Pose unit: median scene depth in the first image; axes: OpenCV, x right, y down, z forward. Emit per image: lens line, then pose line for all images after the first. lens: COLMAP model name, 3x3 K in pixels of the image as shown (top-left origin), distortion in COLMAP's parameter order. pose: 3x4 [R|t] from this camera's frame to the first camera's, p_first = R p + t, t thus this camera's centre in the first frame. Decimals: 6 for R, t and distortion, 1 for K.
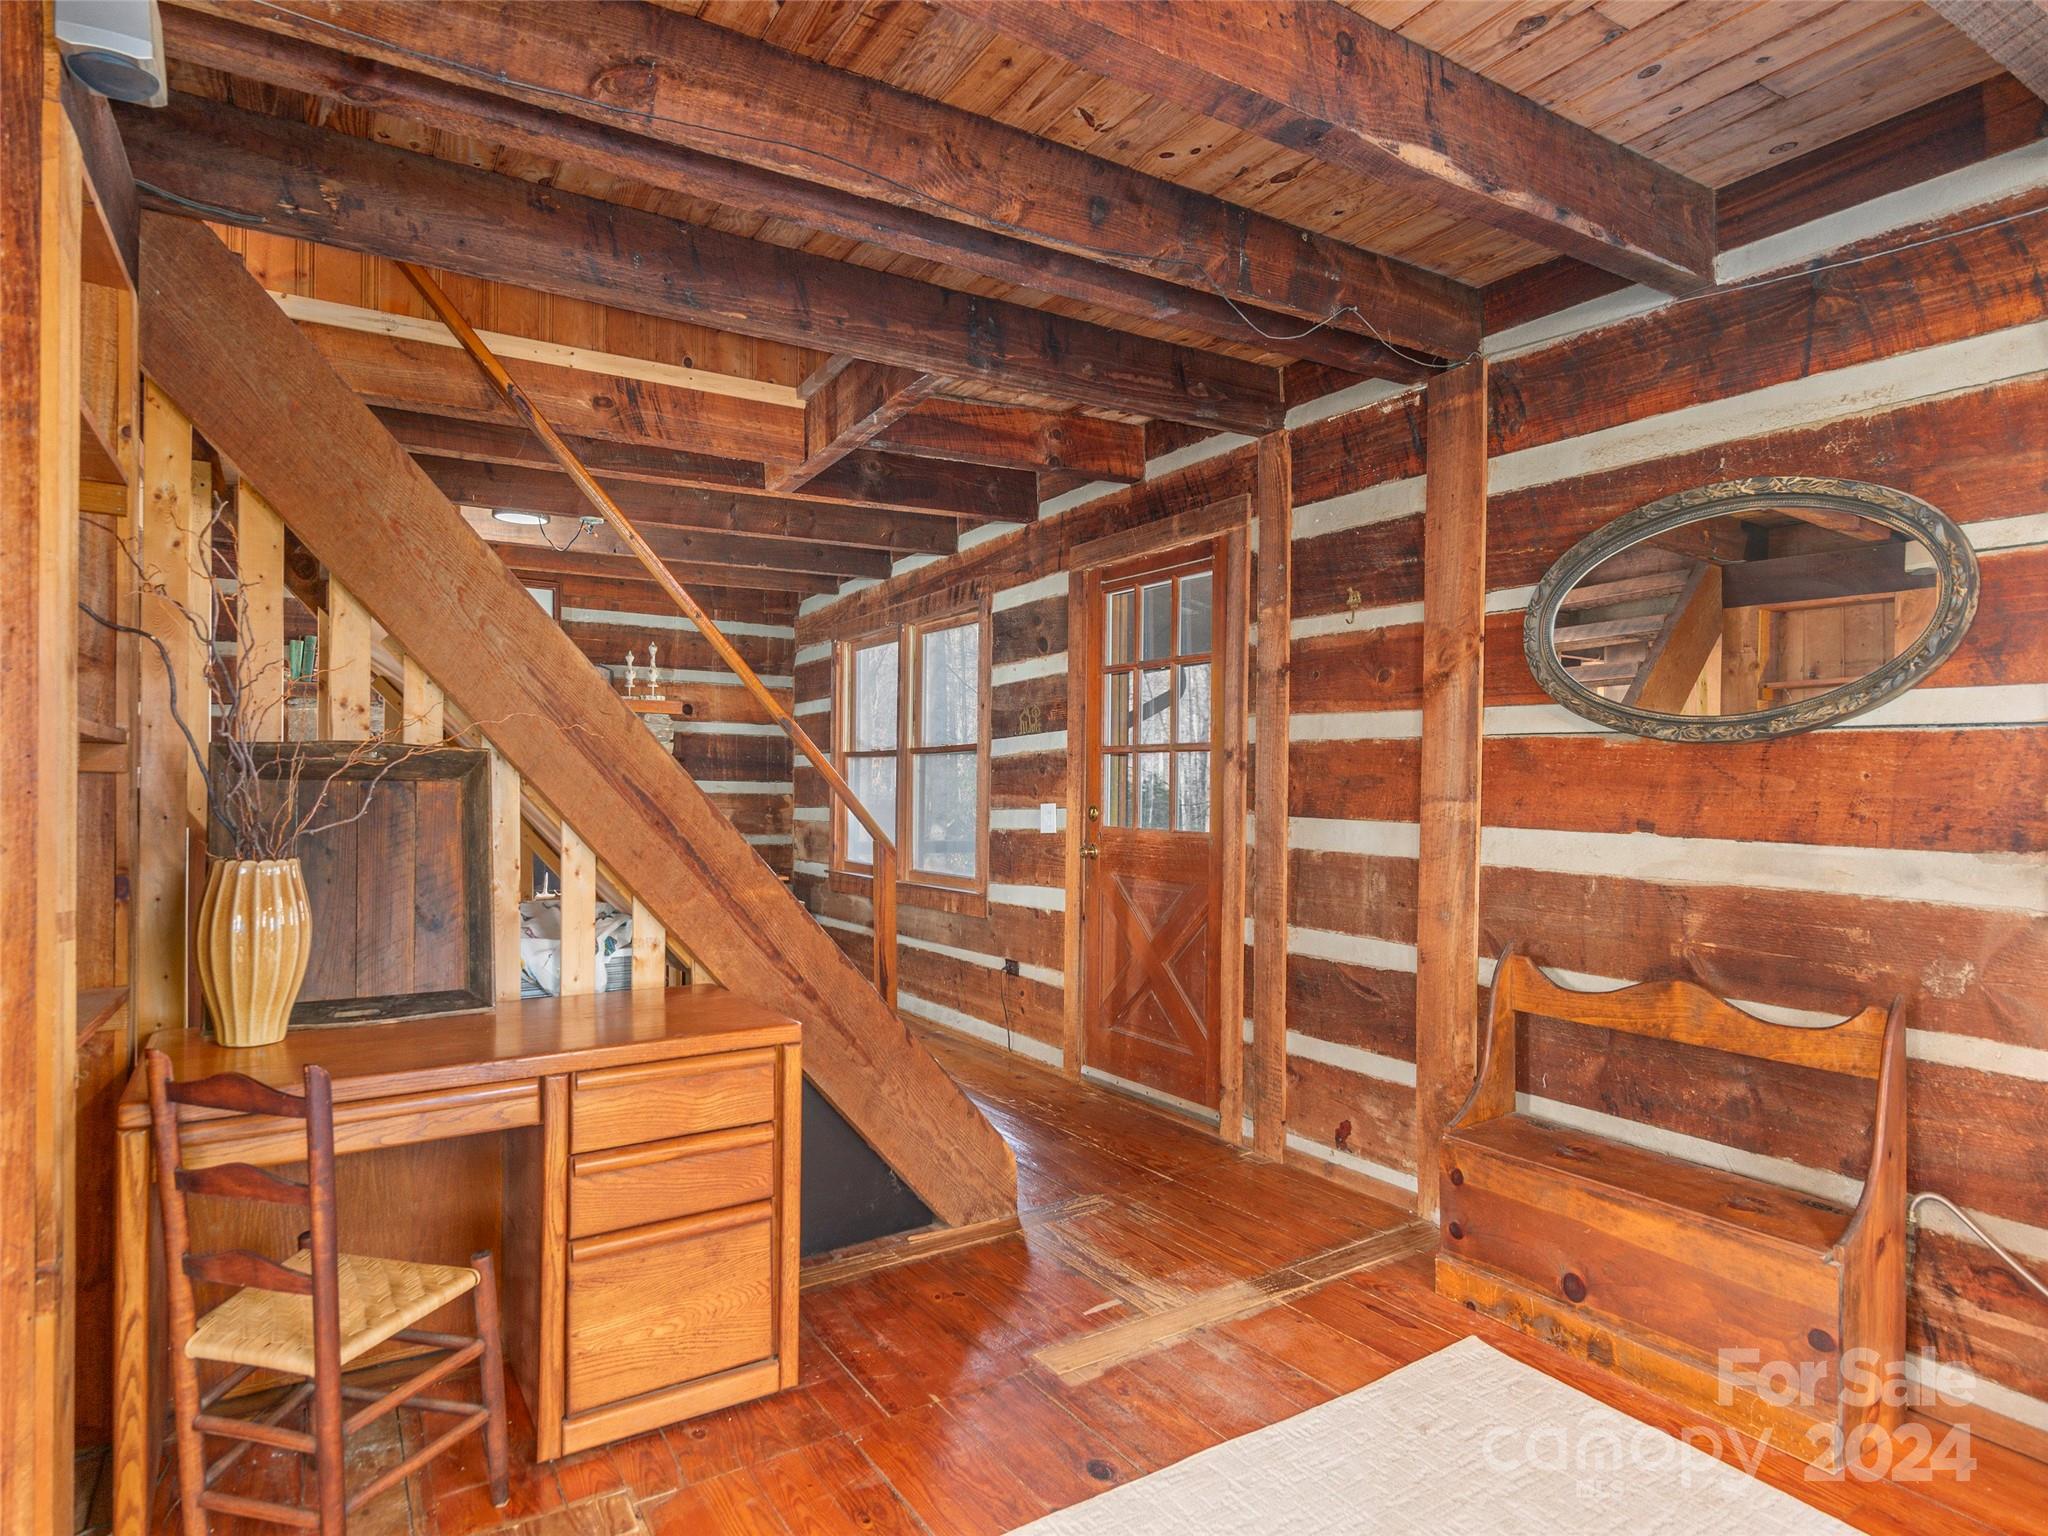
lens RADIAL K [[1146.8, 0, 1027.3], [0, 1146.8, 790.5], [0, 0, 1]] dist [0.006867, 0.000720]
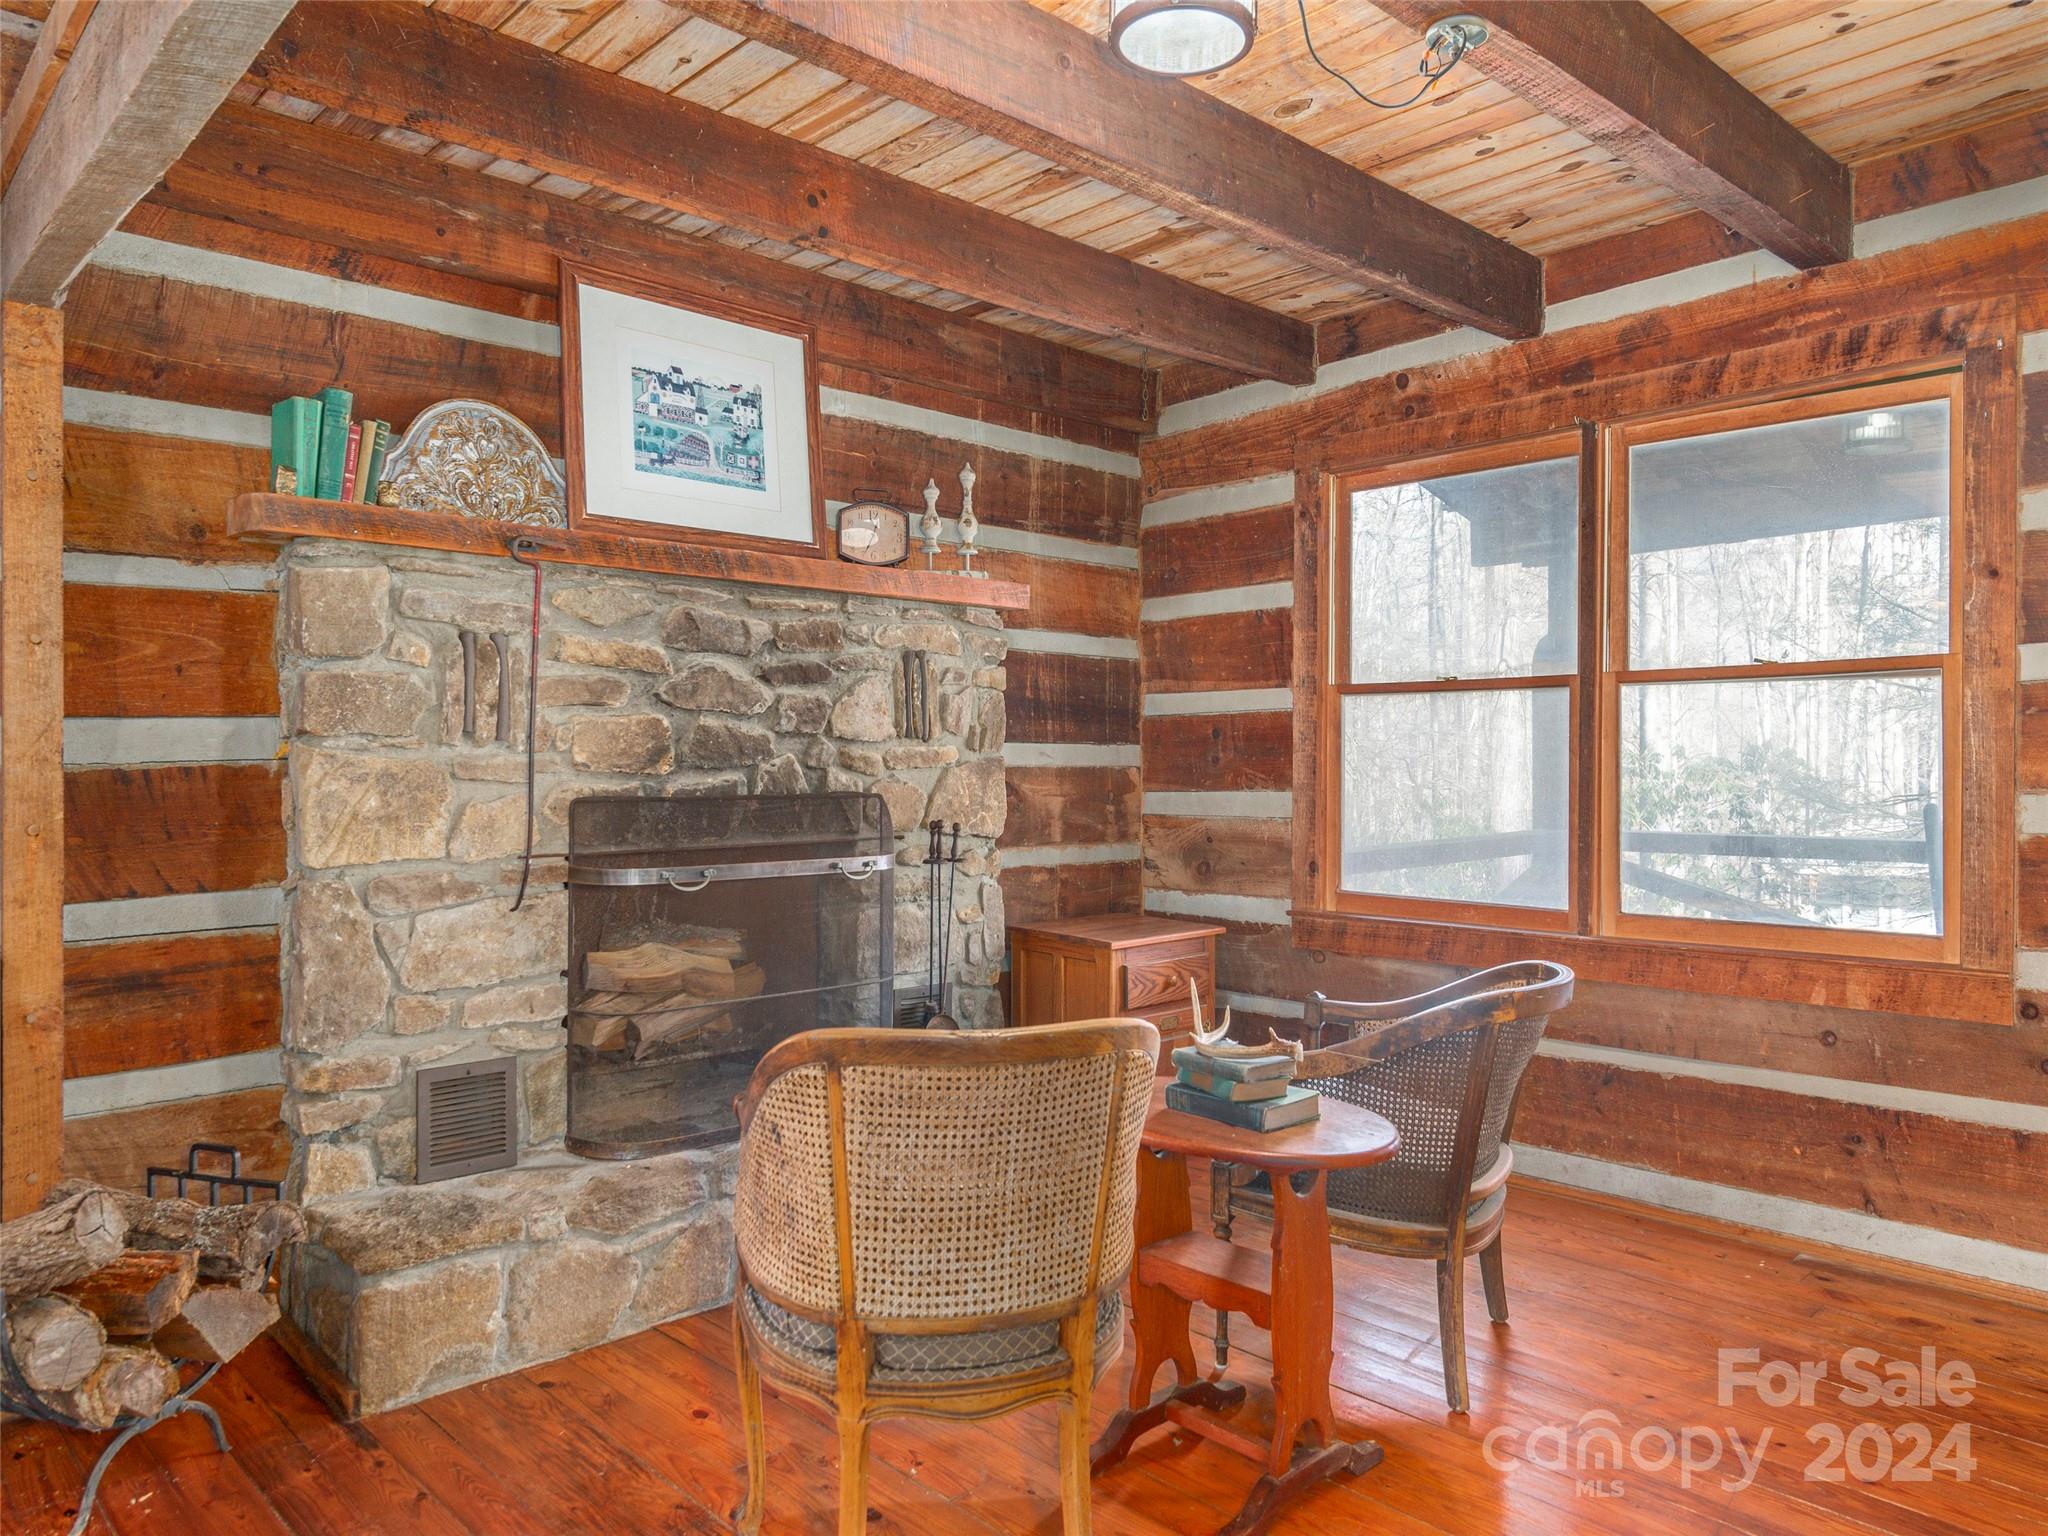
lens RADIAL K [[1386.6, 0, 1020.4], [0, 1386.6, 758.6], [0, 0, 1]] dist [0.002732, -0.000001]
pose [[0.979337, -0.012346, 0.201856, -0.416412], [0.011895, 0.999923, 0.003443, -0.003789], [-0.201883, -0.000971, 0.979409, 0.398867]]
